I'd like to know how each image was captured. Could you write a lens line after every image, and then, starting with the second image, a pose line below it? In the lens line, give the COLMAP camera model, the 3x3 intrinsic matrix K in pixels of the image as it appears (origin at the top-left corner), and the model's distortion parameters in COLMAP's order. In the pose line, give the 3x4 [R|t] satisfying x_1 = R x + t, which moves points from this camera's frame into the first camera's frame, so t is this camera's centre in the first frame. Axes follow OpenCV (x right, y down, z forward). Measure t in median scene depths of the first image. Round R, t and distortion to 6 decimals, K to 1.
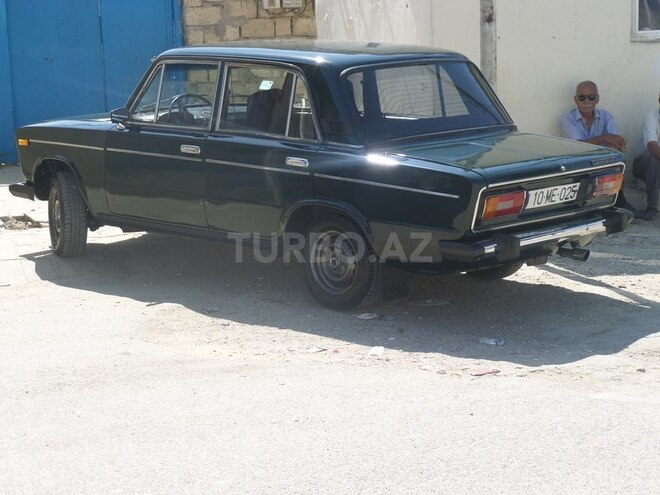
lens RADIAL K [[1473.4, 0, 330.0], [0, 1473.4, 247.5], [0, 0, 1]] dist [0.082155, 0.069169]
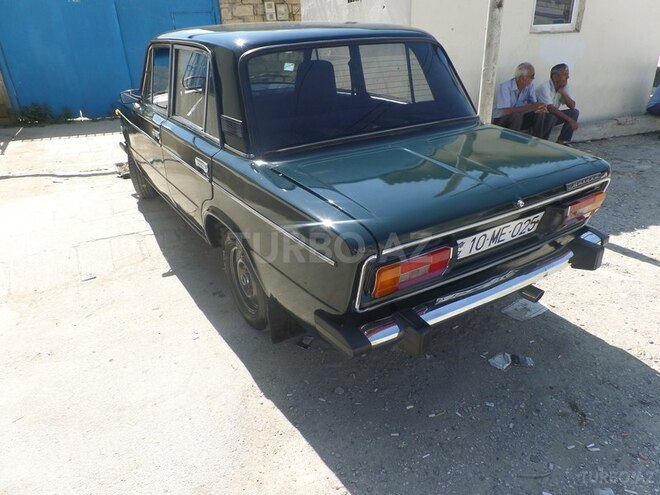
lens RADIAL K [[474.0, 0, 331.5], [0, 474.0, 257.2], [0, 0, 1]] dist [-0.004797, -0.001102]
pose [[0.964578, 0.098456, -0.244735, 0.117100], [-0.022264, 0.954814, 0.296370, -0.085494], [0.262855, -0.280423, 0.923185, 0.689742]]
